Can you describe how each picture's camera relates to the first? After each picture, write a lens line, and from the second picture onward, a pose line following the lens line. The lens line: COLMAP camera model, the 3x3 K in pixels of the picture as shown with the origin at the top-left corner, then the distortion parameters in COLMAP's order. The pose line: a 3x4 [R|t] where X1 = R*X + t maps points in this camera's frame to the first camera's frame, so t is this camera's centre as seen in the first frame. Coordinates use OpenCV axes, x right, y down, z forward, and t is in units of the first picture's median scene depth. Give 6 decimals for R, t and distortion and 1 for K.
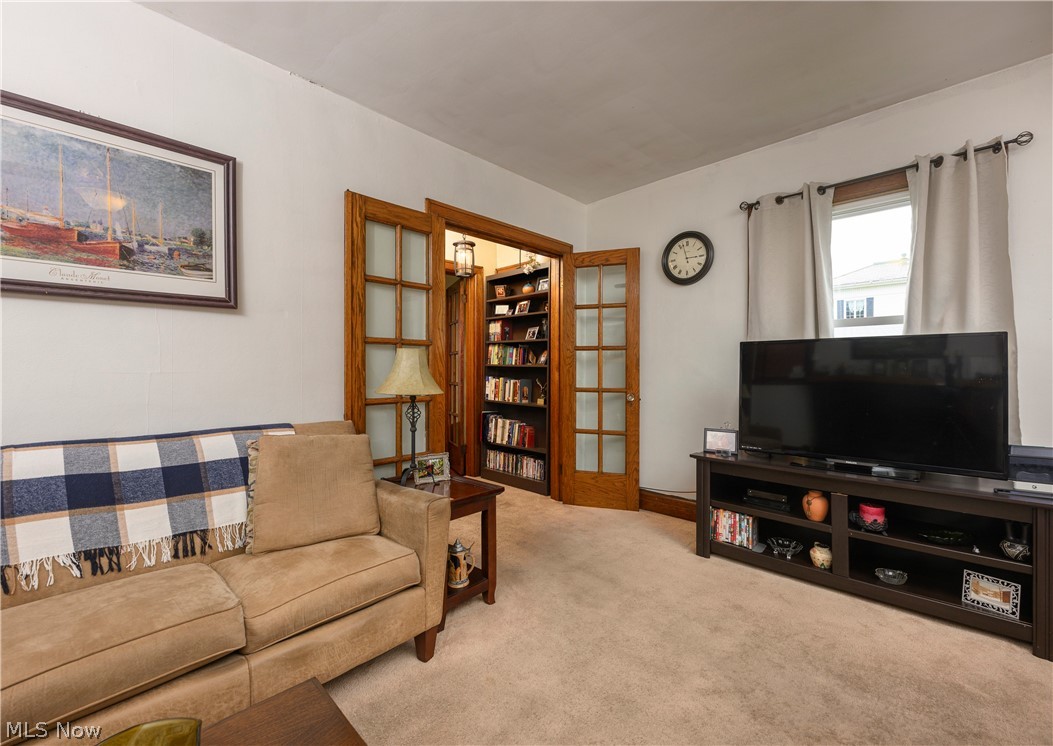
lens RADIAL K [[432.0, 0, 533.6], [0, 432.0, 369.3], [0, 0, 1]] dist [-0.010211, -0.000042]
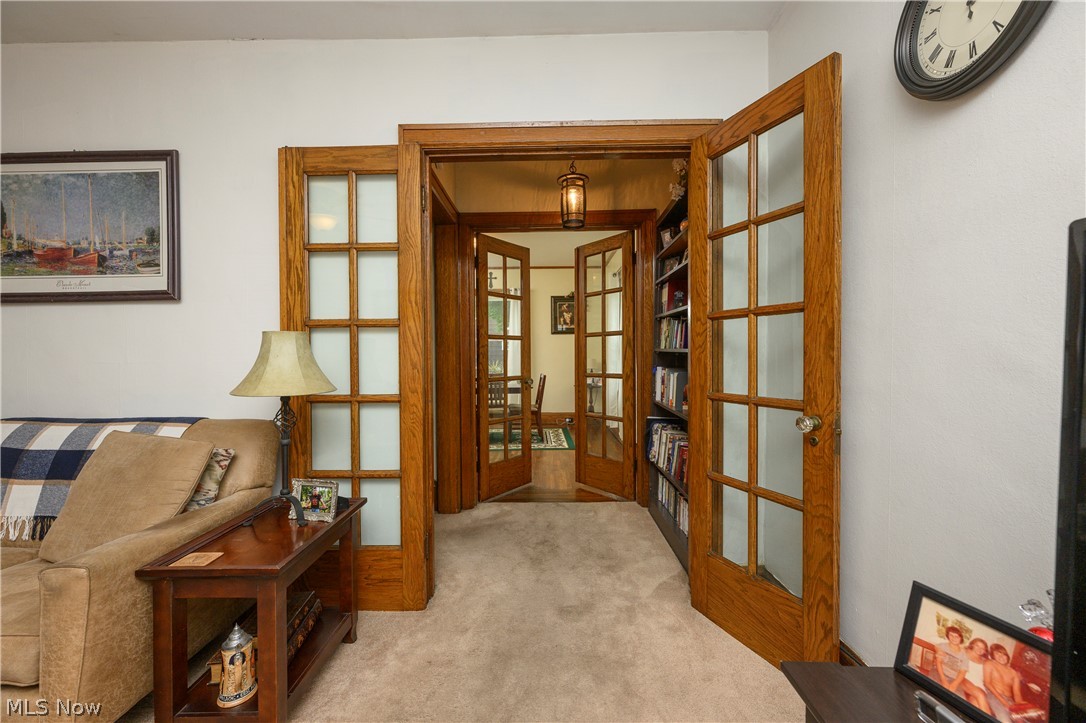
lens RADIAL K [[428.7, 0, 537.0], [0, 428.7, 357.0], [0, 0, 1]] dist [-0.001659, 0.000054]
pose [[0.680523, -0.000850, -0.732726, 0.638876], [0.006126, 0.999971, 0.004529, -0.005996], [0.732701, -0.007571, 0.680509, 0.962245]]
